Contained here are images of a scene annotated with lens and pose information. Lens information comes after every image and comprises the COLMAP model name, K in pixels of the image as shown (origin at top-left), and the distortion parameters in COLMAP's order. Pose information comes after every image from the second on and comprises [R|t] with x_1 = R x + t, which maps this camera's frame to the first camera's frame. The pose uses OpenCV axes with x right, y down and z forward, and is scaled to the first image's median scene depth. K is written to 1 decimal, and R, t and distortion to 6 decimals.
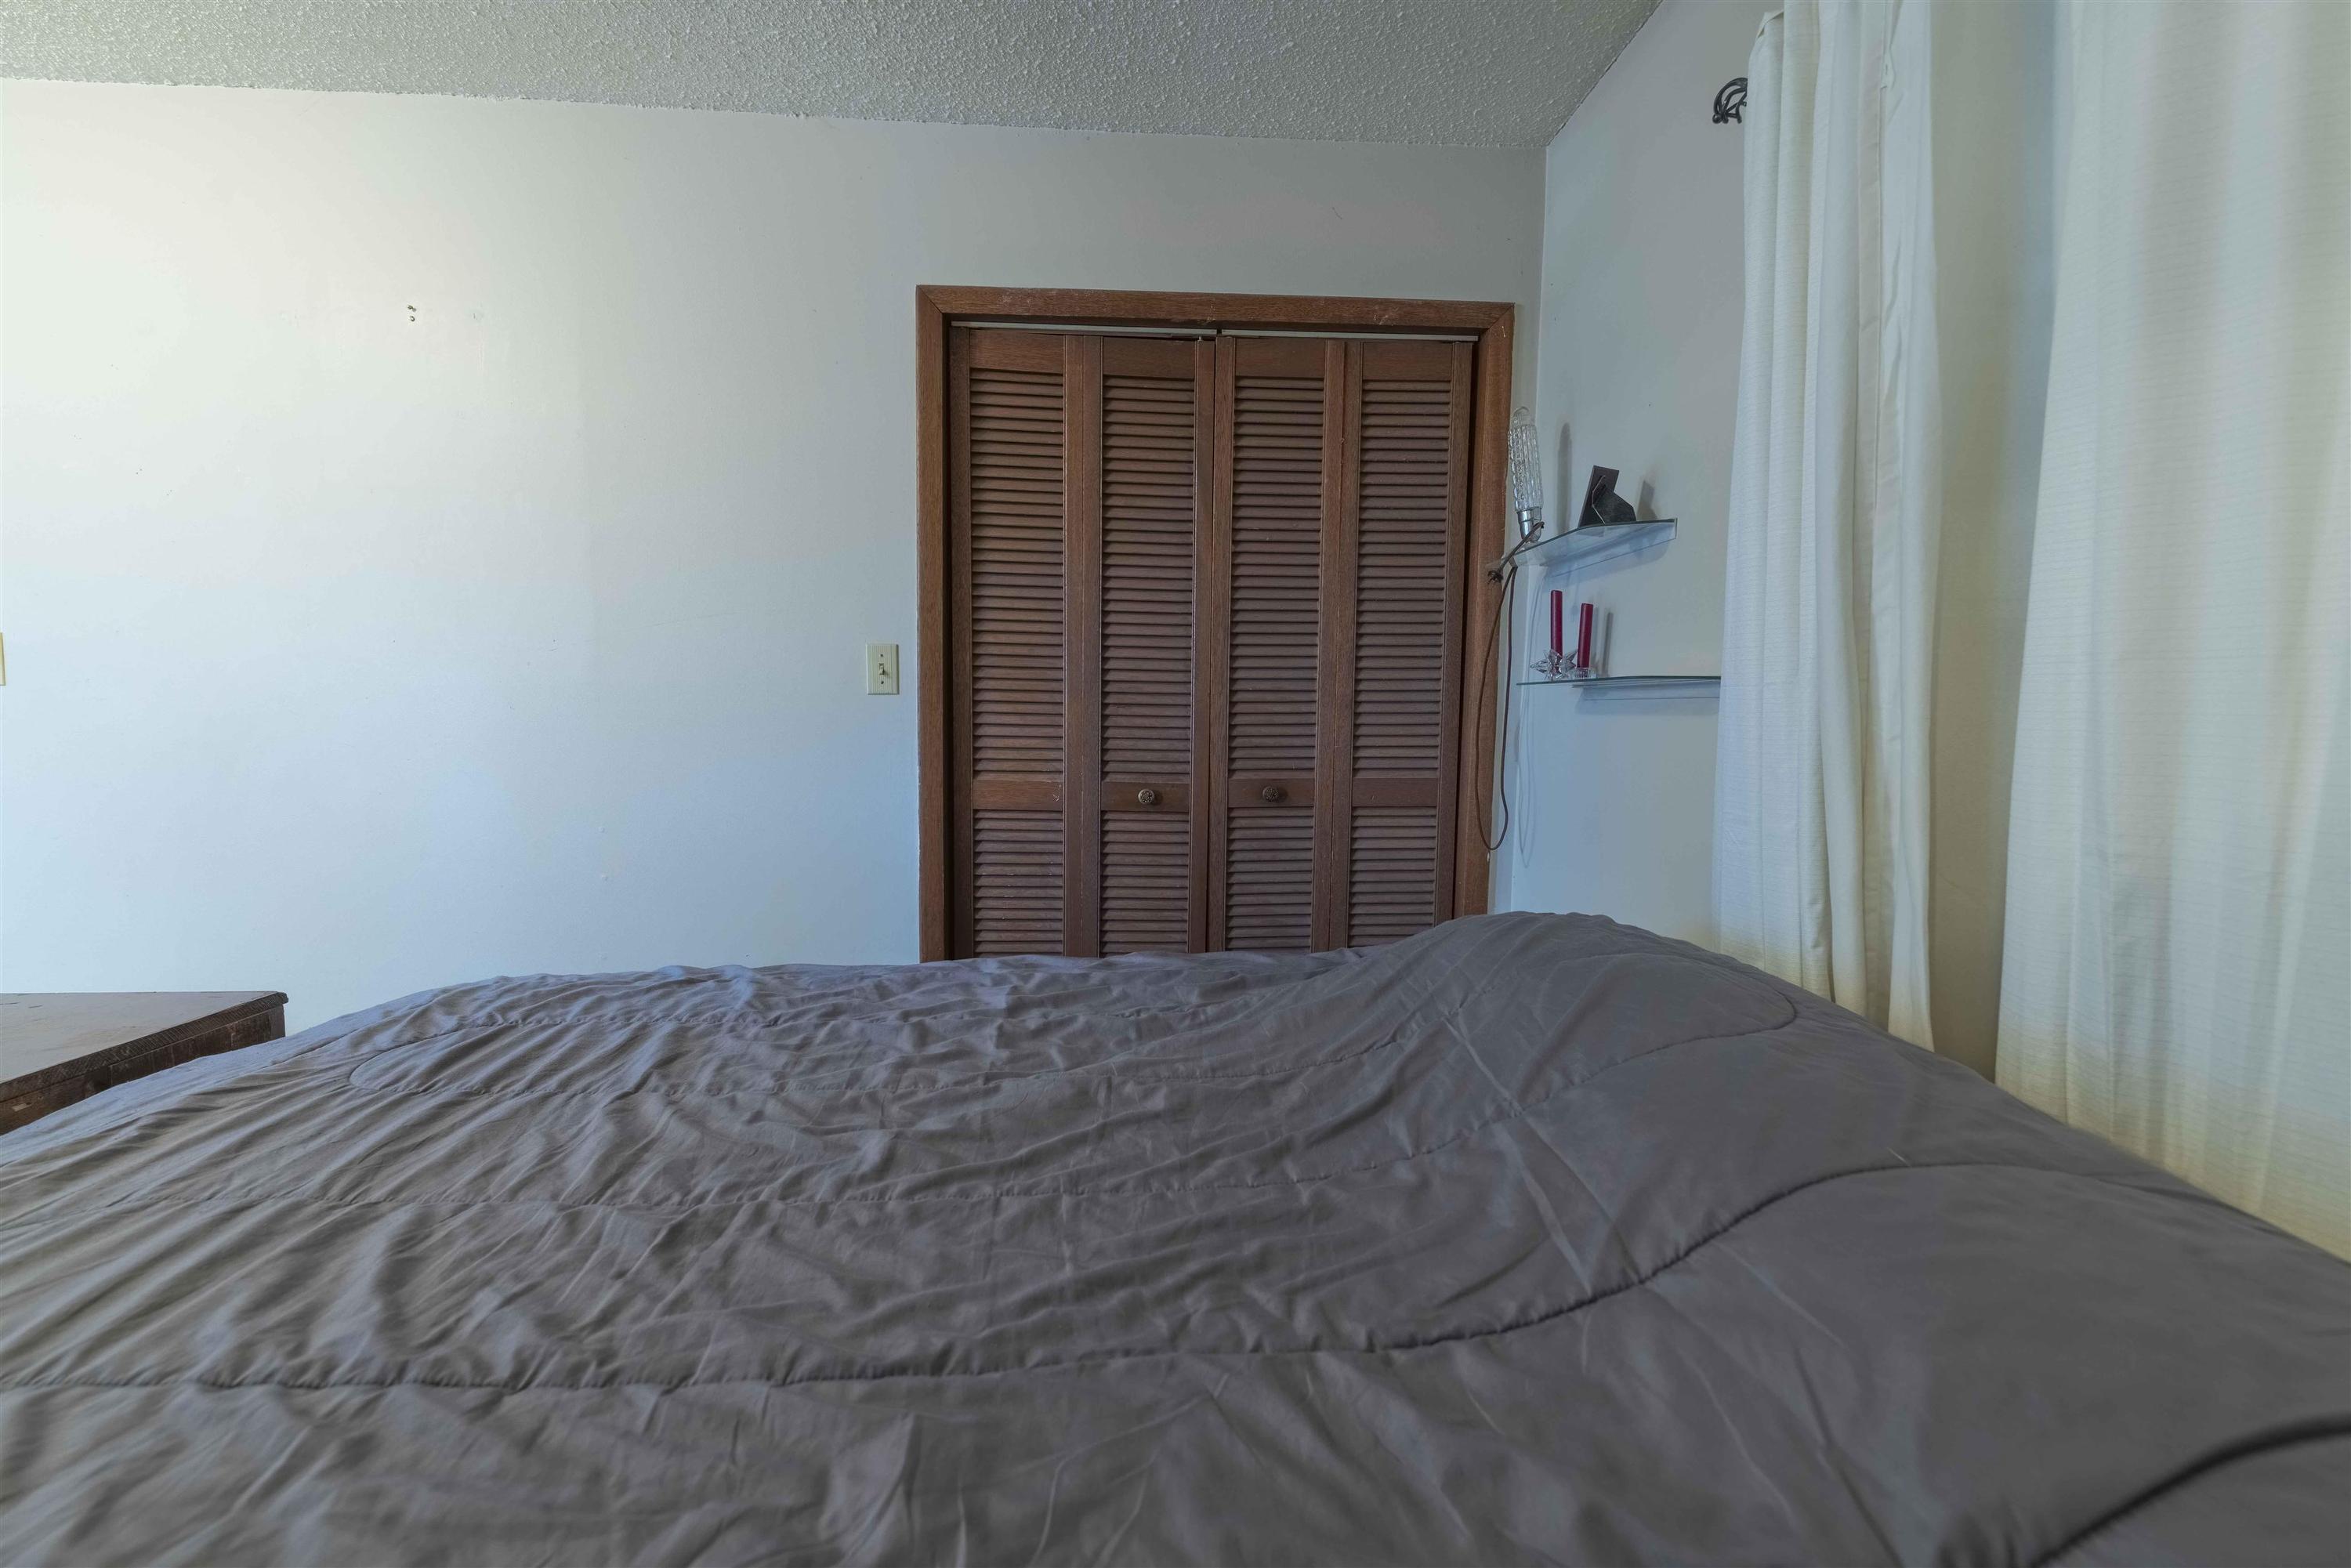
lens RADIAL K [[939.1, 0, 1166.1], [0, 939.1, 790.9], [0, 0, 1]] dist [0.004470, -0.004971]
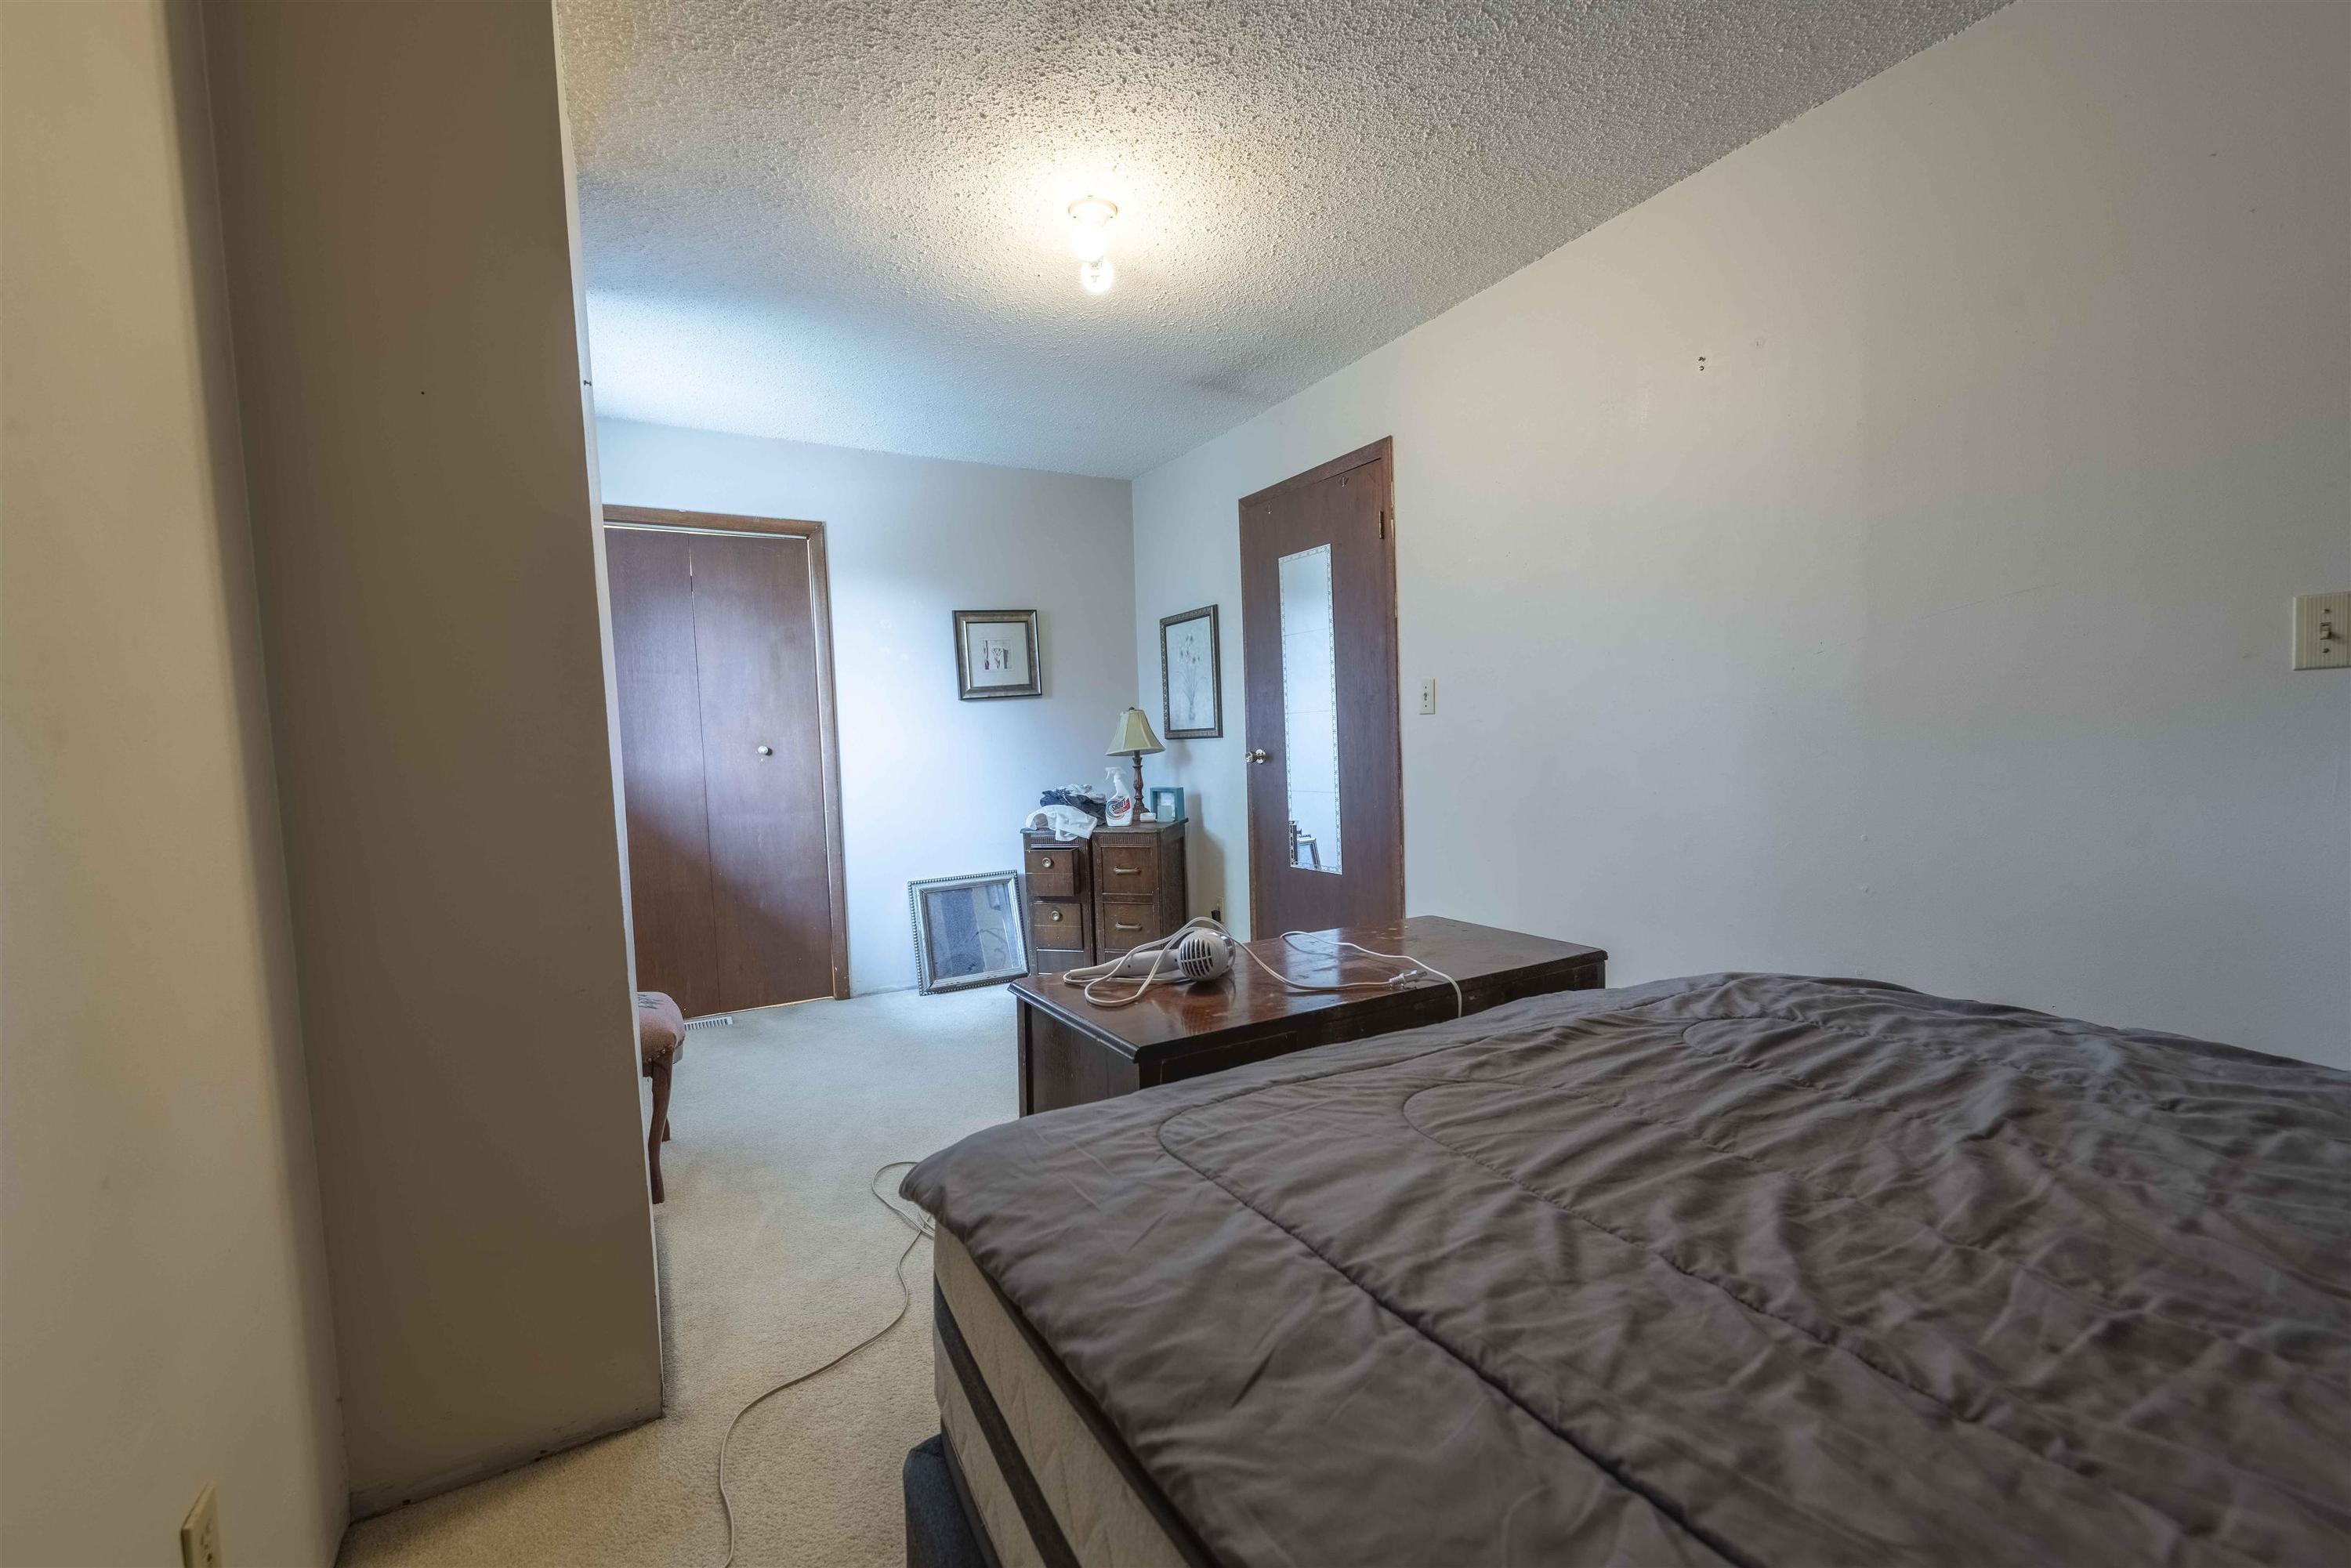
lens RADIAL K [[939.1, 0, 1166.1], [0, 939.1, 790.9], [0, 0, 1]] dist [0.004470, -0.004971]
pose [[0.444215, 0.030002, -0.895418, -0.131238], [-0.034380, 0.999274, 0.016426, 0.004514], [0.895261, 0.023488, 0.444923, -0.107486]]
